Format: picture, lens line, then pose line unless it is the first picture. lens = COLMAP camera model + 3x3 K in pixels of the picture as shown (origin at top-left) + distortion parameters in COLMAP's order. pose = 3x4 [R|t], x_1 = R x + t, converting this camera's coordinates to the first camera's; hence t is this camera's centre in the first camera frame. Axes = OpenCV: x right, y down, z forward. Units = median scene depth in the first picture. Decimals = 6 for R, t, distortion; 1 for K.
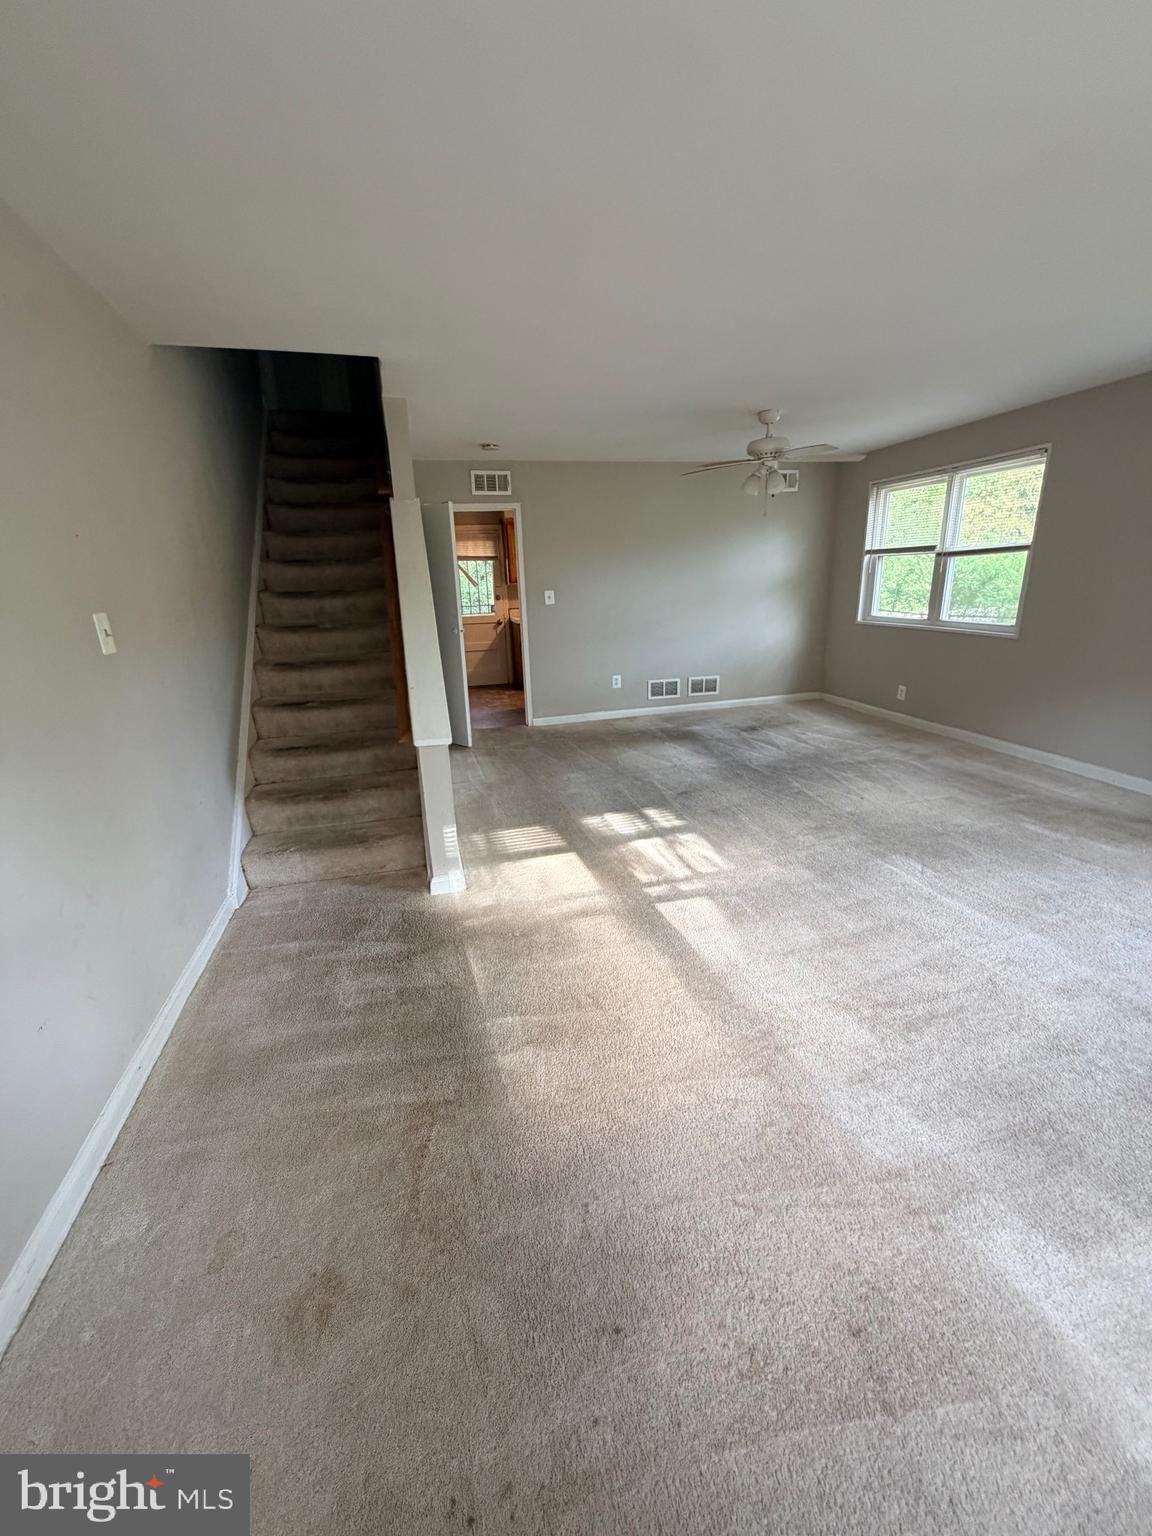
lens RADIAL K [[613.3, 0, 576.5], [0, 613.3, 760.9], [0, 0, 1]] dist [0.001015, 0.000018]
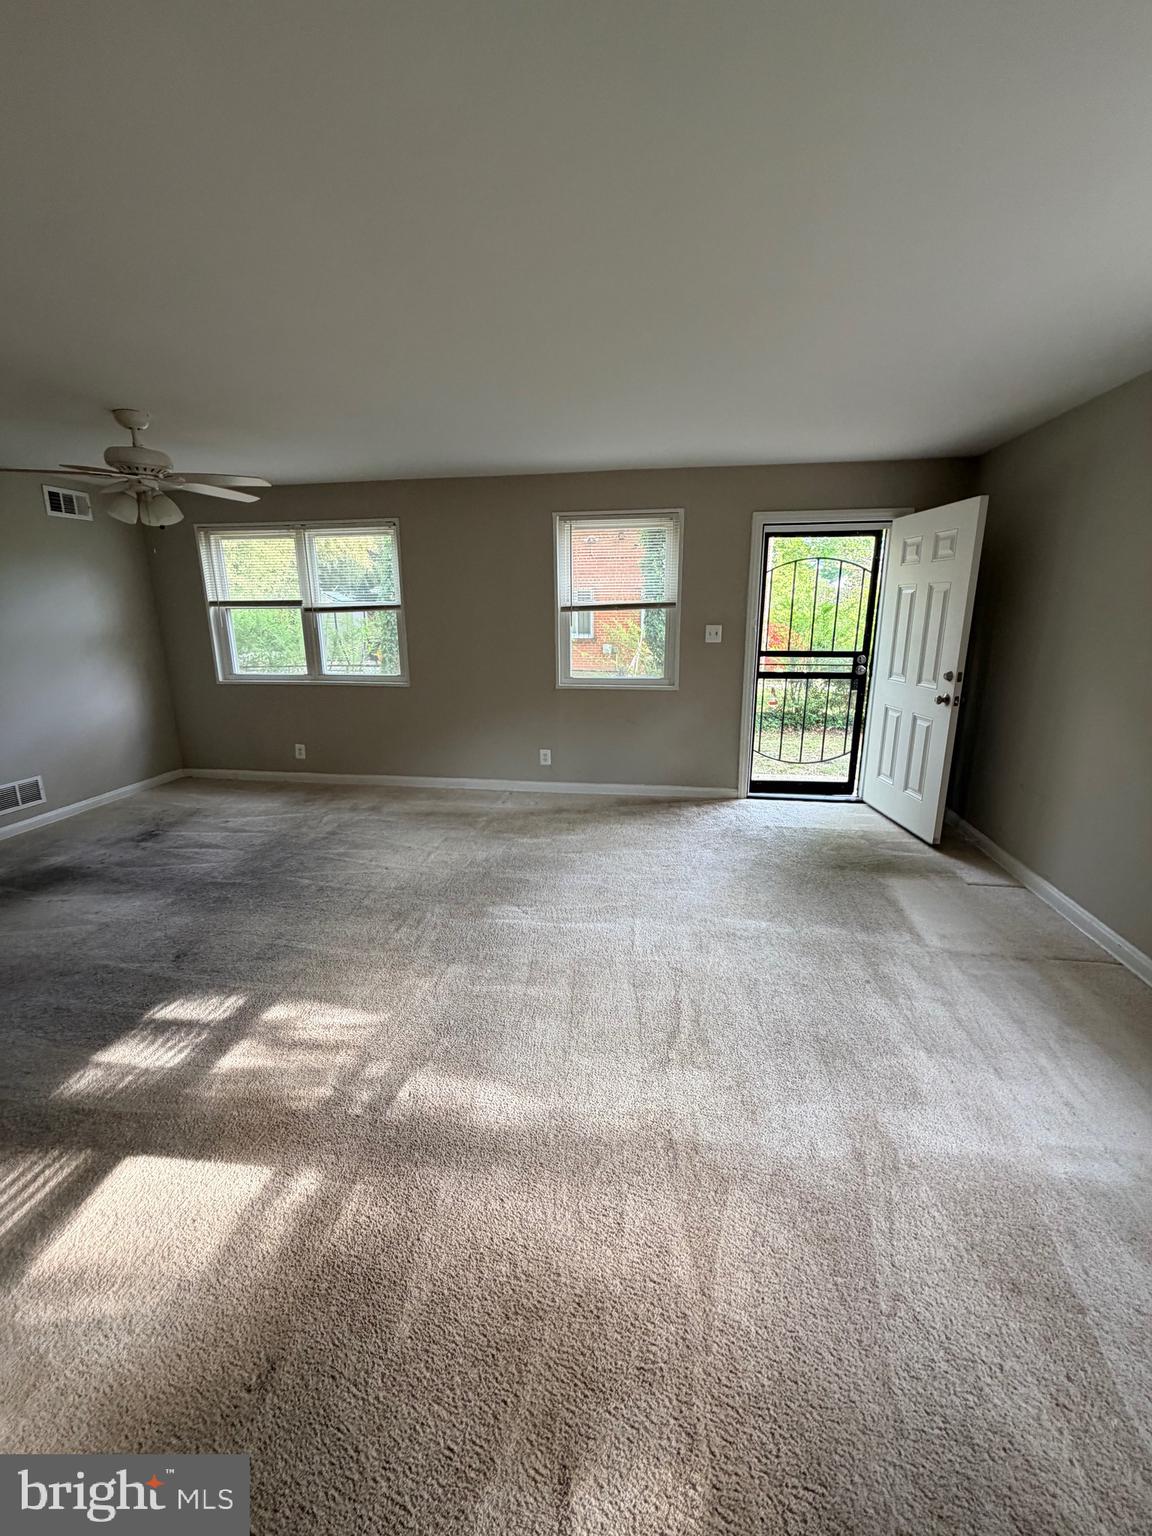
lens RADIAL K [[613.3, 0, 576.5], [0, 613.3, 760.9], [0, 0, 1]] dist [0.001015, 0.000018]
pose [[0.399072, -0.191224, 0.896758, -0.193497], [0.258414, 0.961823, 0.090100, -0.092332], [-0.879752, 0.195778, 0.433252, 0.277206]]
